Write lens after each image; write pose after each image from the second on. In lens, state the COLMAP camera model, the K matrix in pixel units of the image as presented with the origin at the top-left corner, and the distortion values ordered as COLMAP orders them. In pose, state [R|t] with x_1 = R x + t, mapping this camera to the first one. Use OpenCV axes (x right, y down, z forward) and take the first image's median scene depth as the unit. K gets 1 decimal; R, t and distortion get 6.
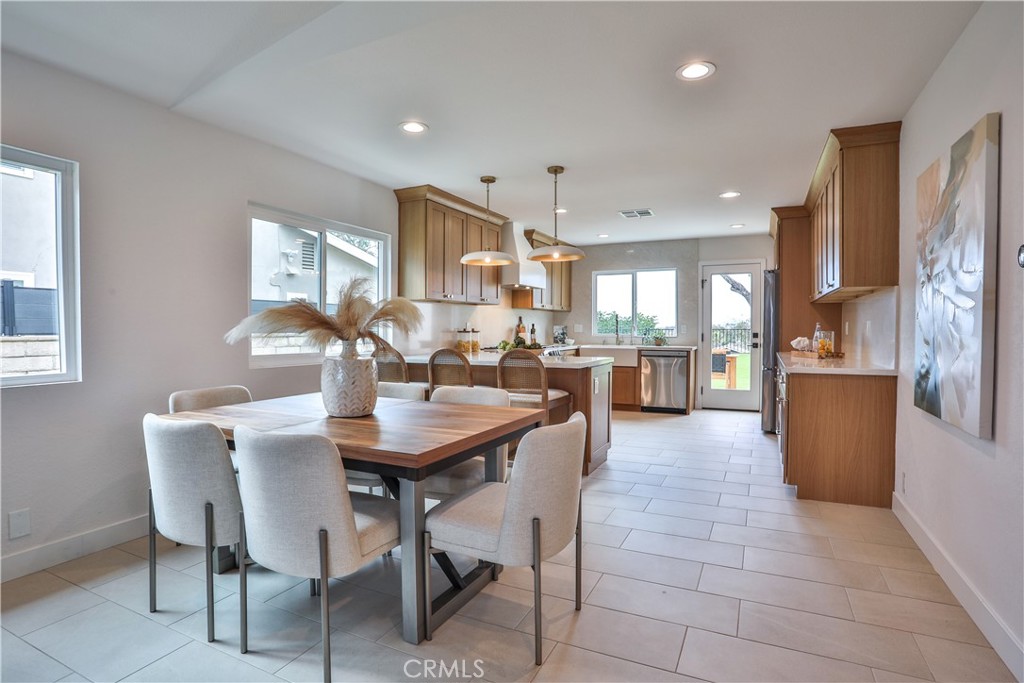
lens RADIAL K [[525.2, 0, 512.2], [0, 525.2, 341.1], [0, 0, 1]] dist [-0.078473, 0.029915]
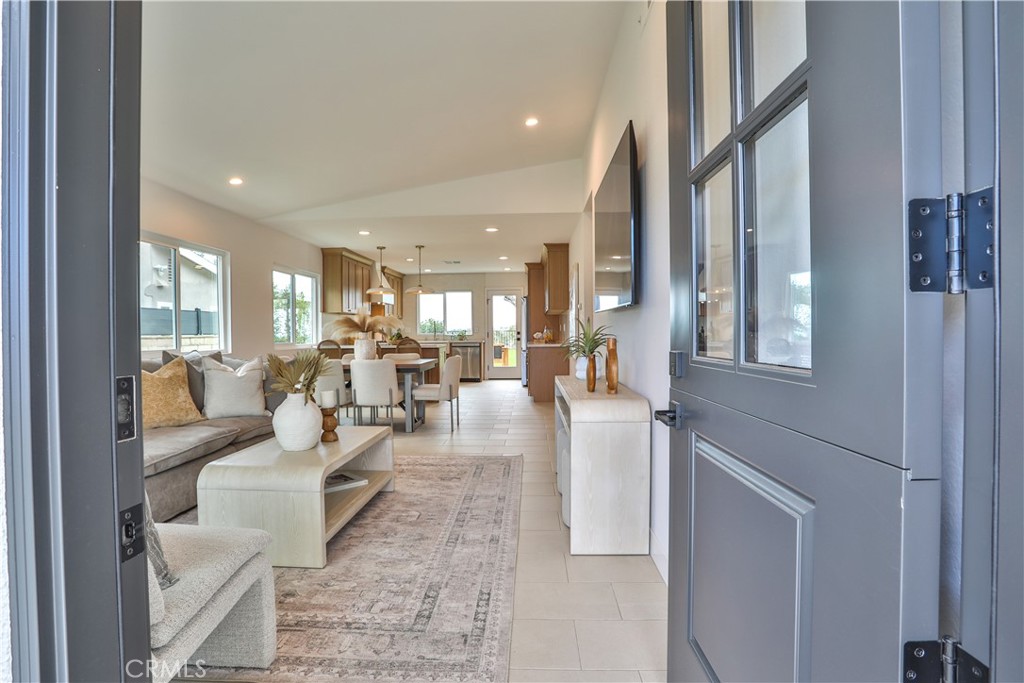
lens RADIAL K [[525.2, 0, 508.0], [0, 525.2, 340.6], [0, 0, 1]] dist [-0.078473, 0.029915]
pose [[0.918626, -0.013968, 0.394881, -0.232625], [0.017378, 0.999836, -0.005060, 0.021379], [-0.394746, 0.011510, 0.918718, -0.548949]]
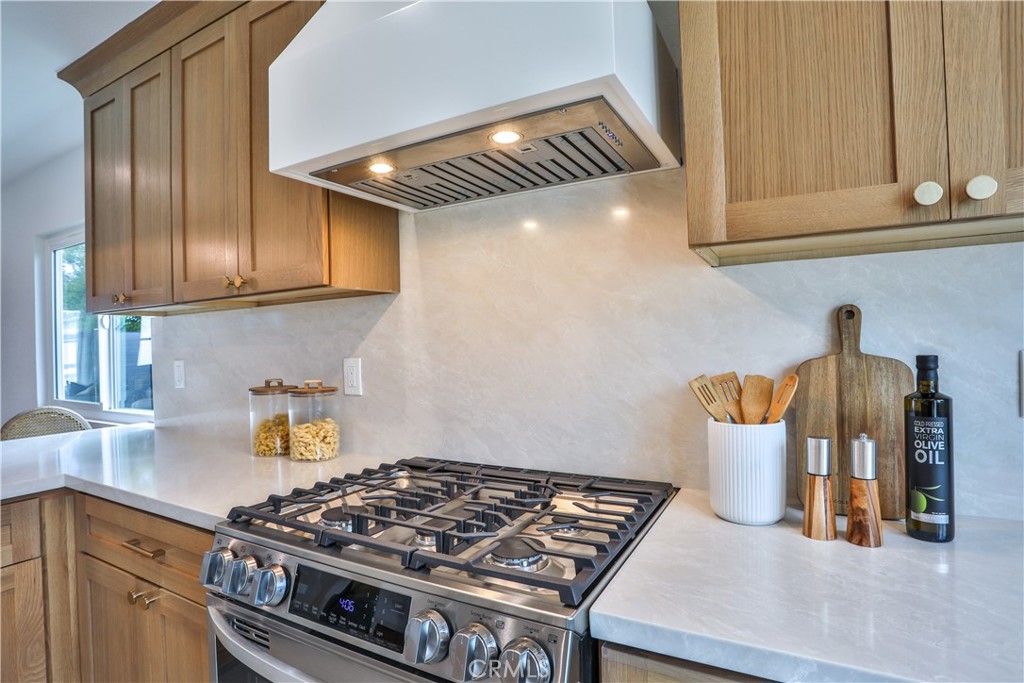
lens RADIAL K [[525.2, 0, 507.3], [0, 525.2, 340.1], [0, 0, 1]] dist [-0.078473, 0.029915]
pose [[-0.065681, -0.001861, -0.997839, 0.173757], [0.002389, 0.999995, -0.002022, -0.038045], [0.997838, -0.002516, -0.065676, 0.943983]]
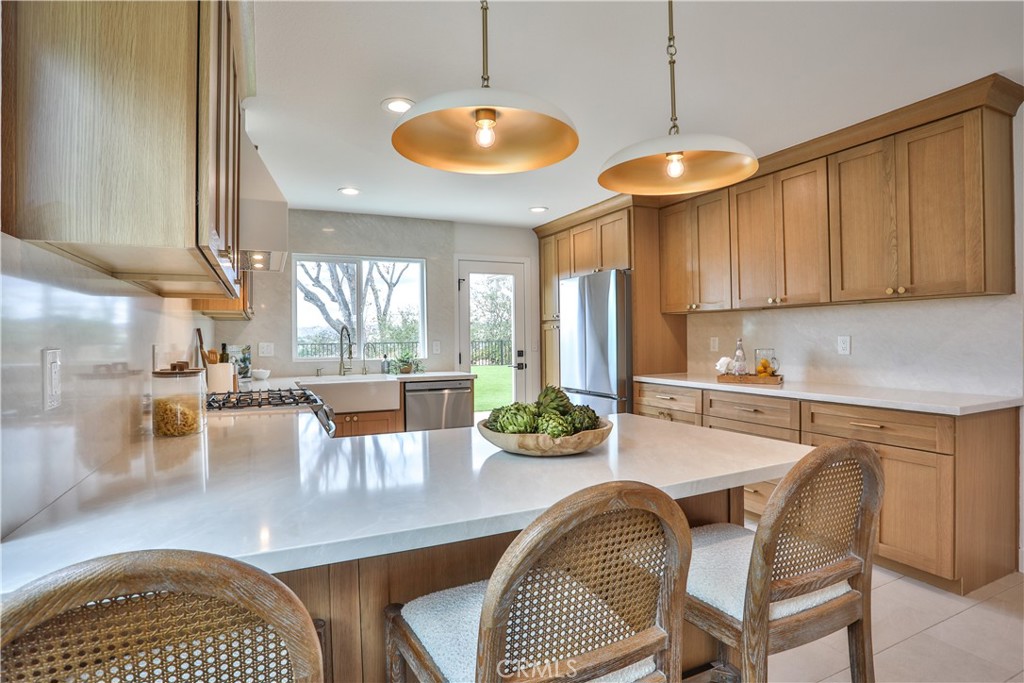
lens RADIAL K [[525.2, 0, 505.0], [0, 525.2, 346.2], [0, 0, 1]] dist [-0.078473, 0.029915]
pose [[0.635320, -0.018782, 0.772020, -0.170093], [0.029883, 0.999553, -0.000275, -0.023282], [-0.771671, 0.023245, 0.635598, 0.514664]]
